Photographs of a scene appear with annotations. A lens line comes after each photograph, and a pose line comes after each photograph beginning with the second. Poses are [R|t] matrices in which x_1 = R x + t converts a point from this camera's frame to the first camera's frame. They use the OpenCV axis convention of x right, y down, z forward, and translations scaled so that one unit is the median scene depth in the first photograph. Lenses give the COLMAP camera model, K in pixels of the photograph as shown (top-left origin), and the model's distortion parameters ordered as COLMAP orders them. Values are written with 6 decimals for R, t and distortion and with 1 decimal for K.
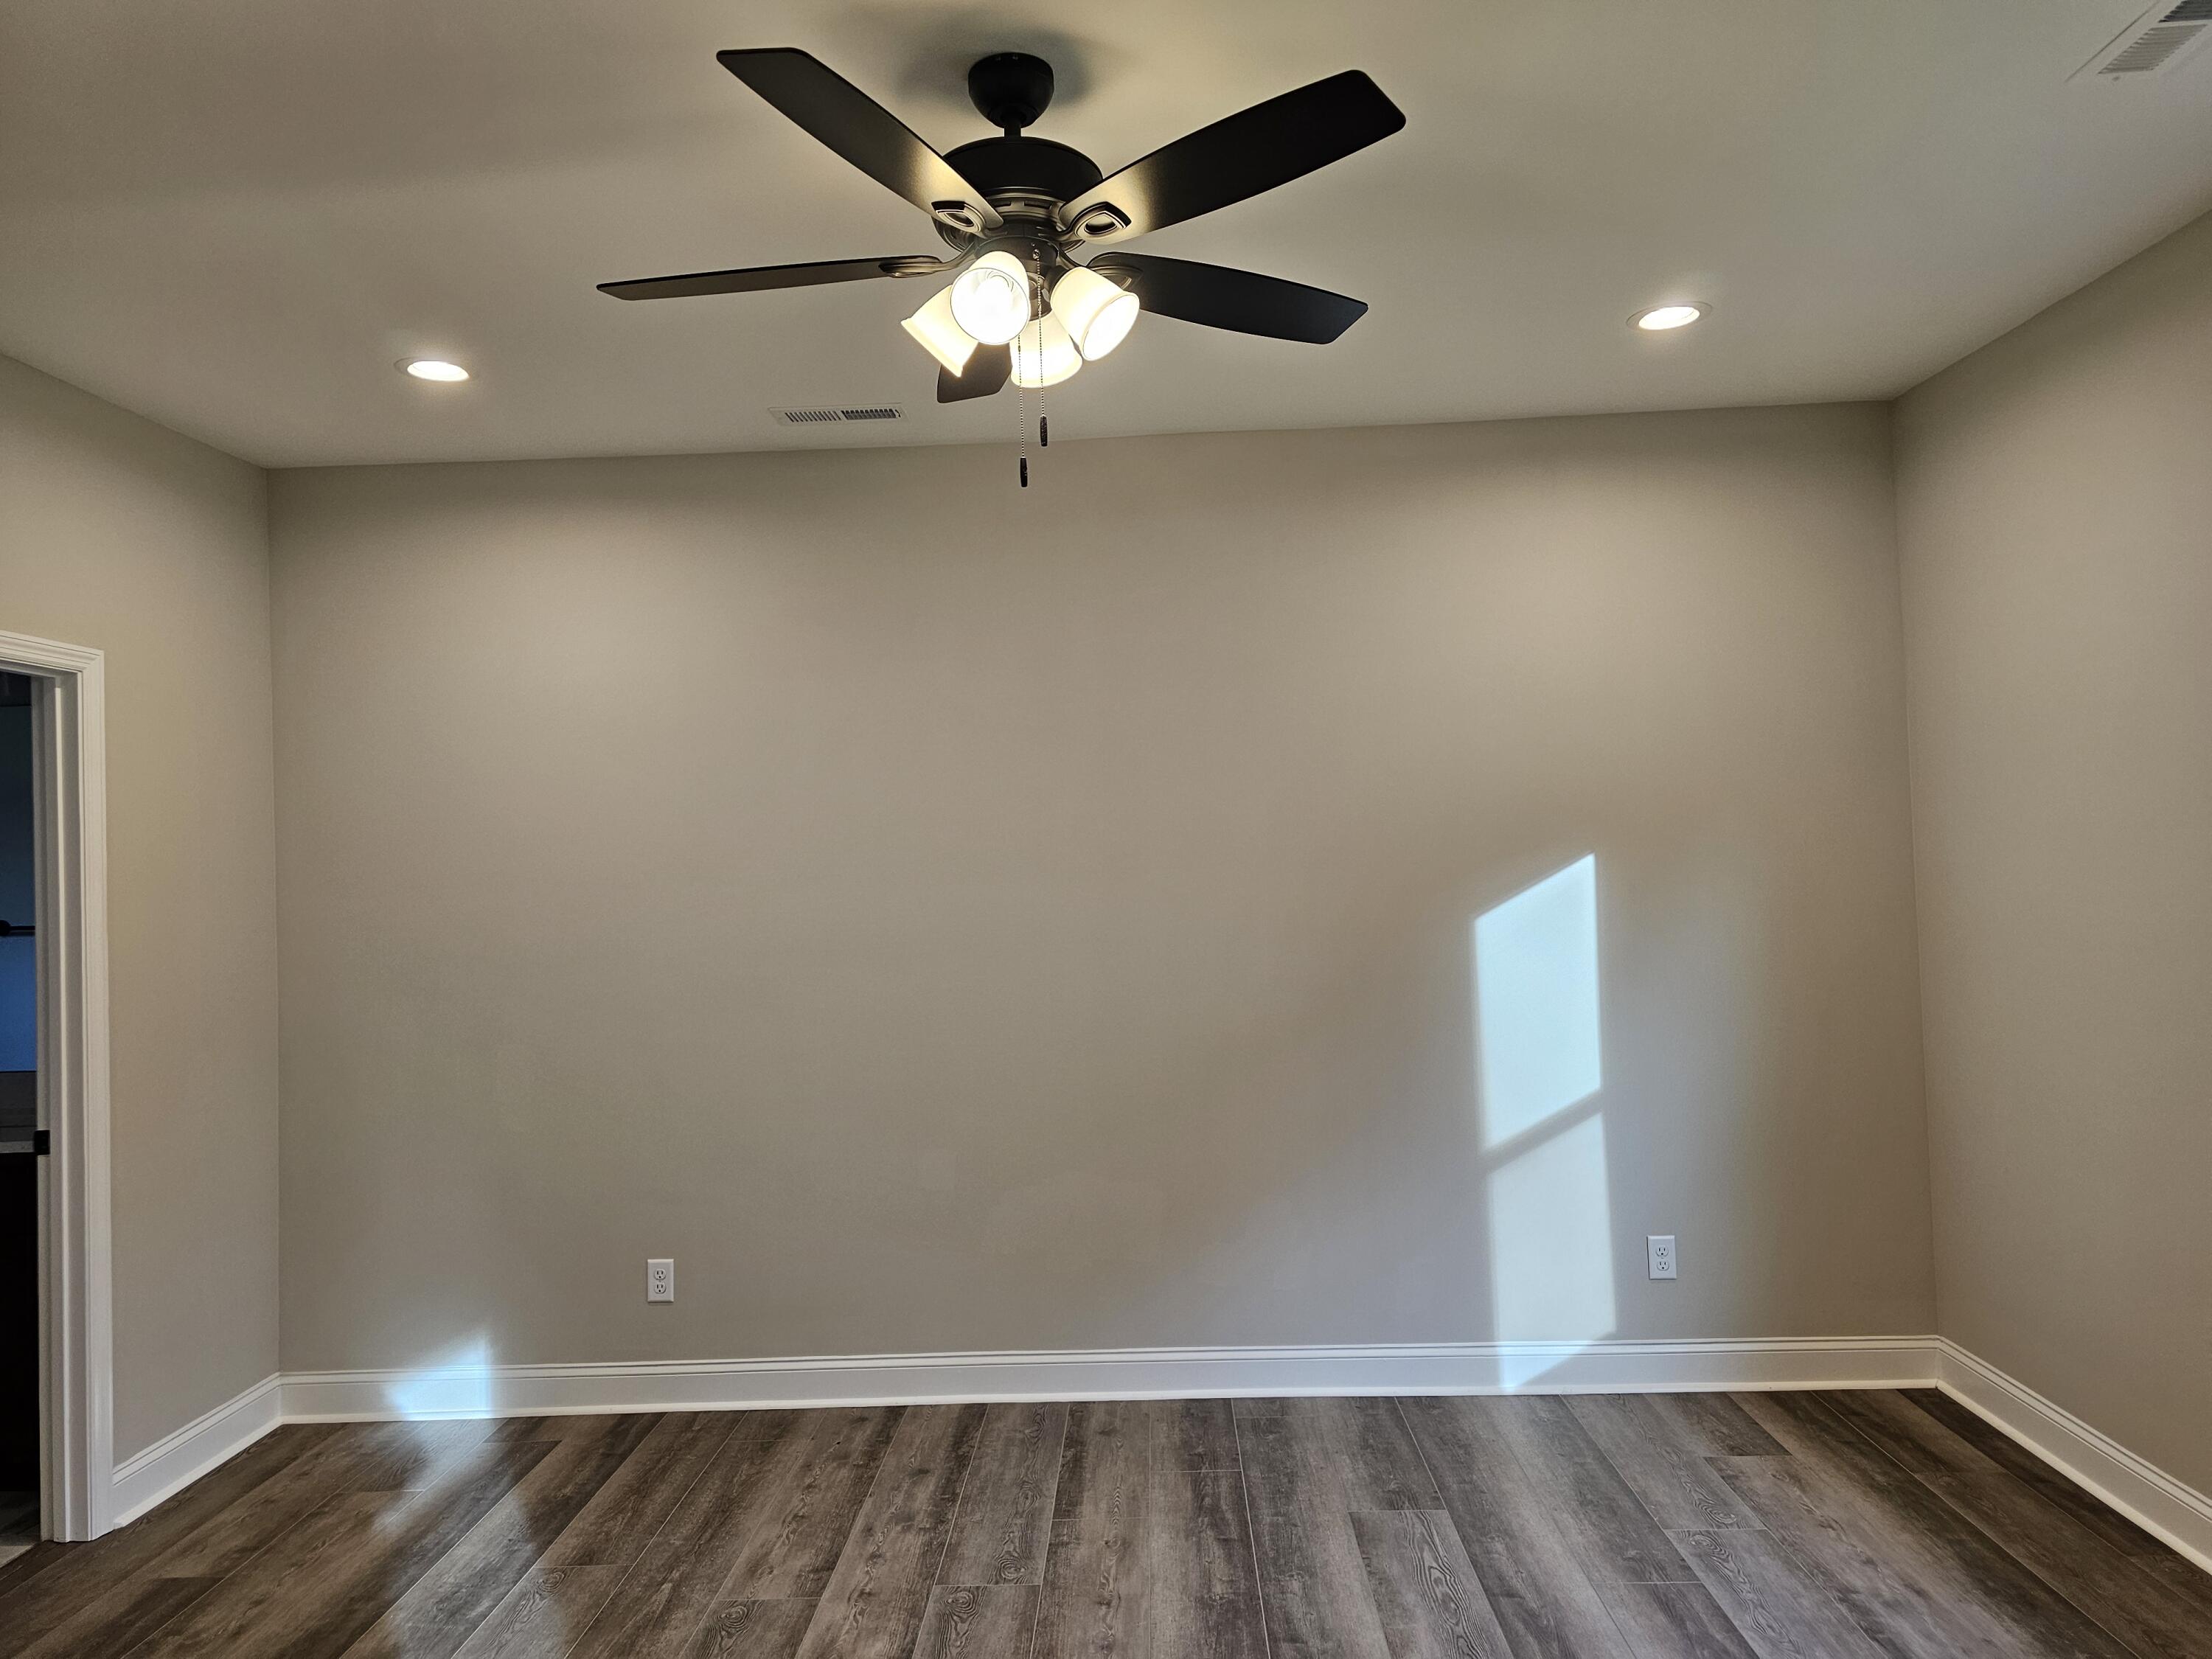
lens RADIAL K [[1476.0, 0, 1106.0], [0, 1476.0, 829.5], [0, 0, 1]] dist [0.041369, -0.036000]
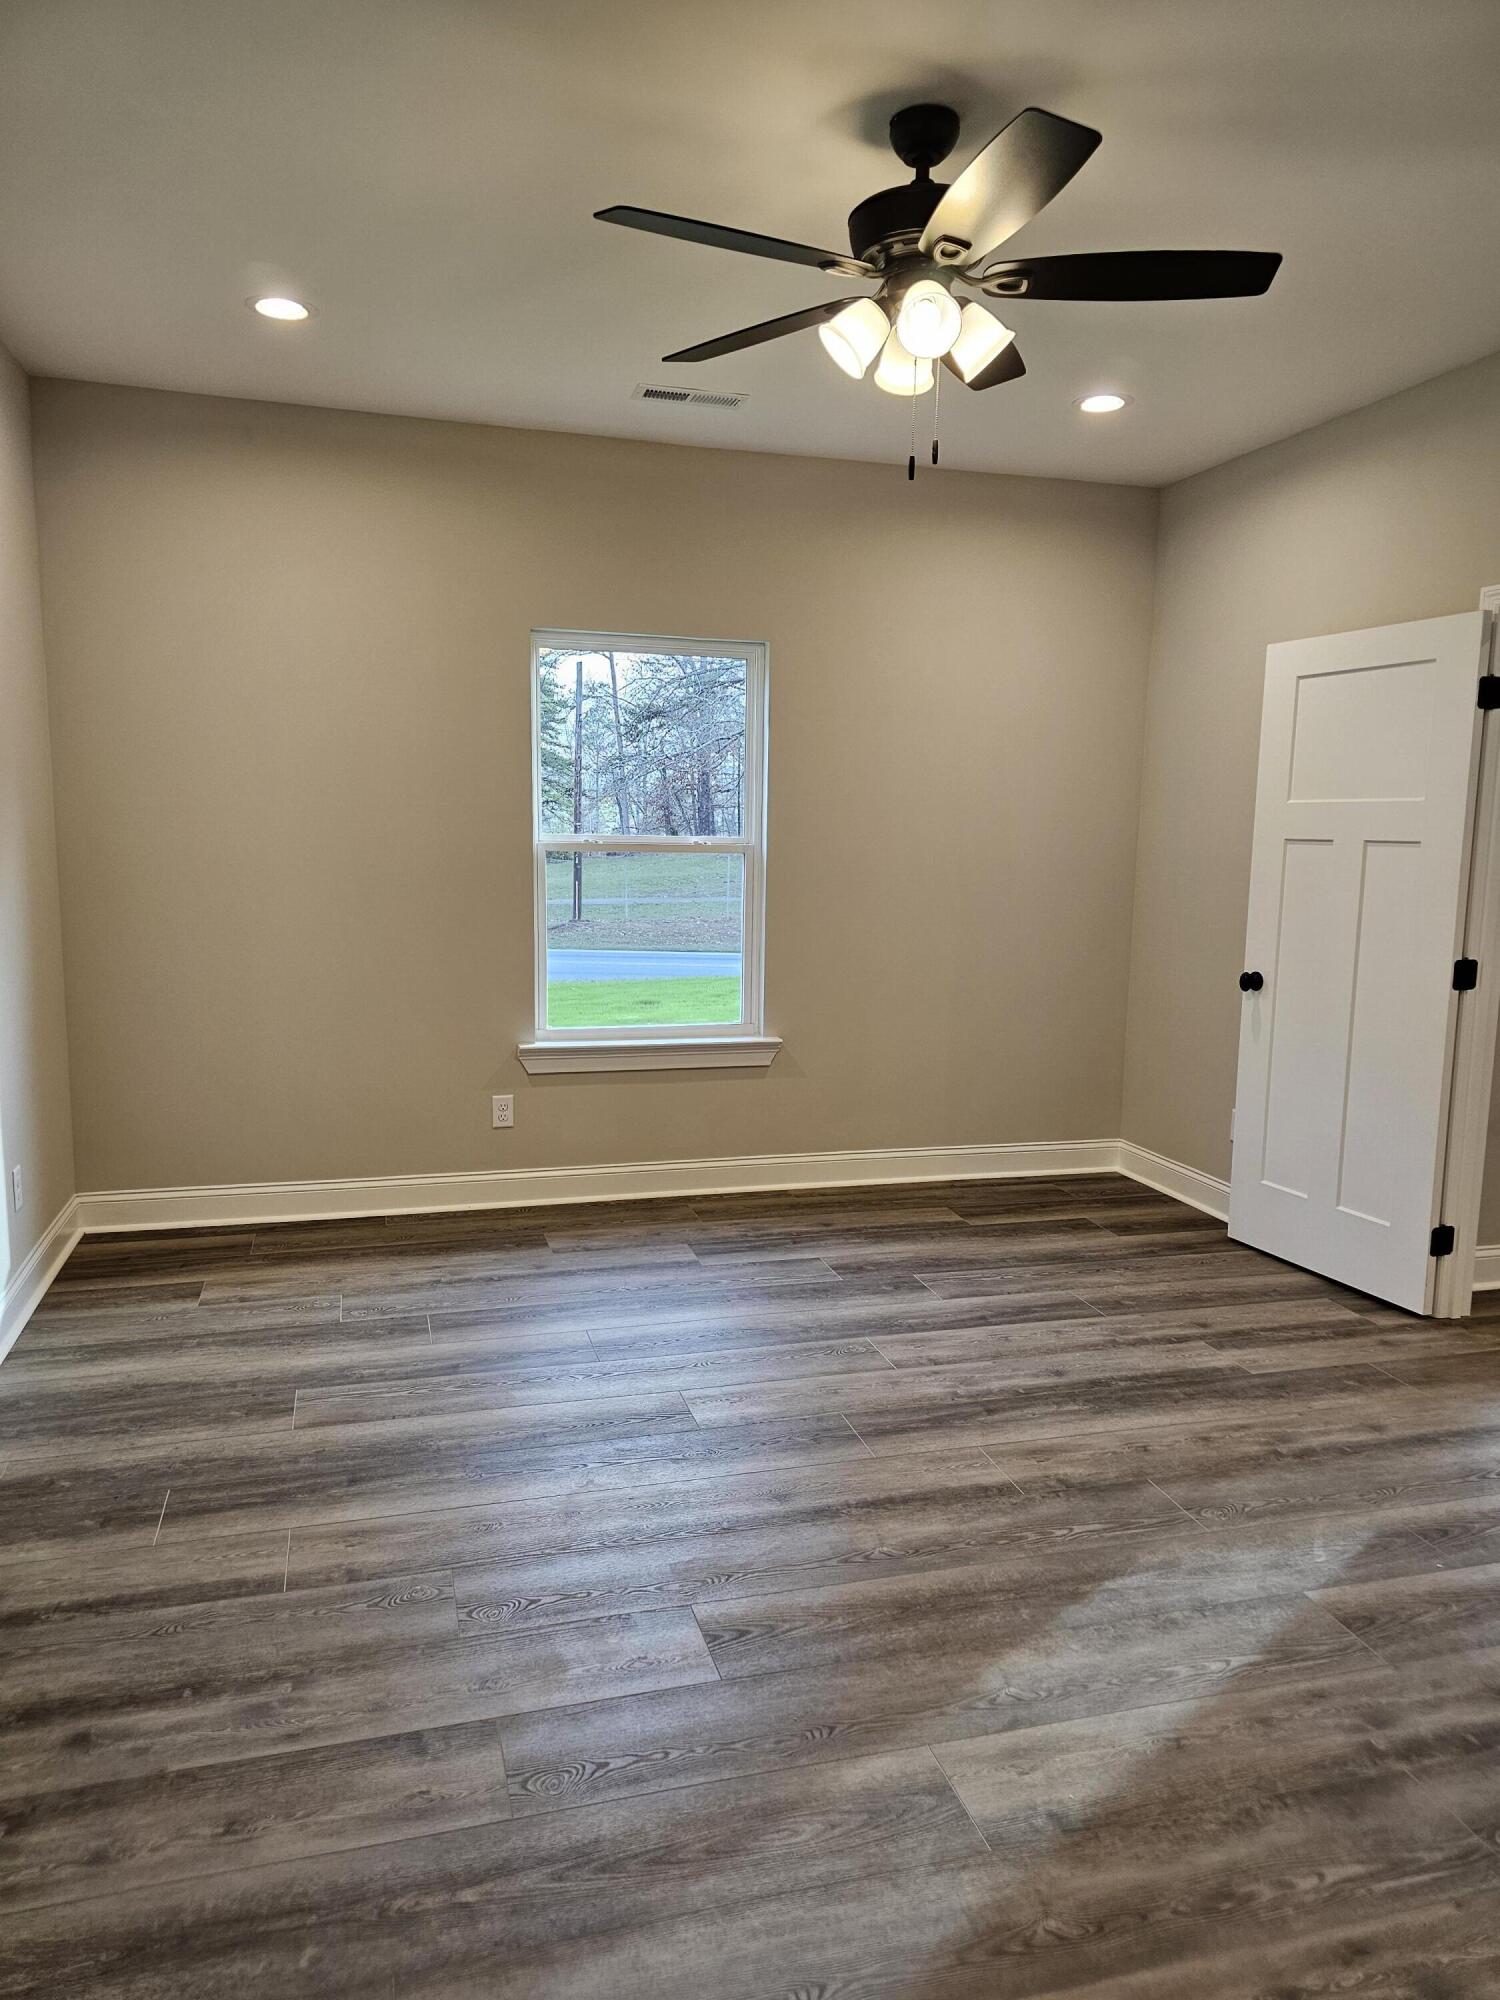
lens RADIAL K [[1334.5, 0, 750.0], [0, 1334.5, 1000.0], [0, 0, 1]] dist [0.041369, -0.036000]
pose [[-0.298997, -0.105978, 0.948351, -0.756356], [-0.027254, 0.994357, 0.102527, 0.065703], [-0.953865, 0.004808, -0.300198, 0.965035]]
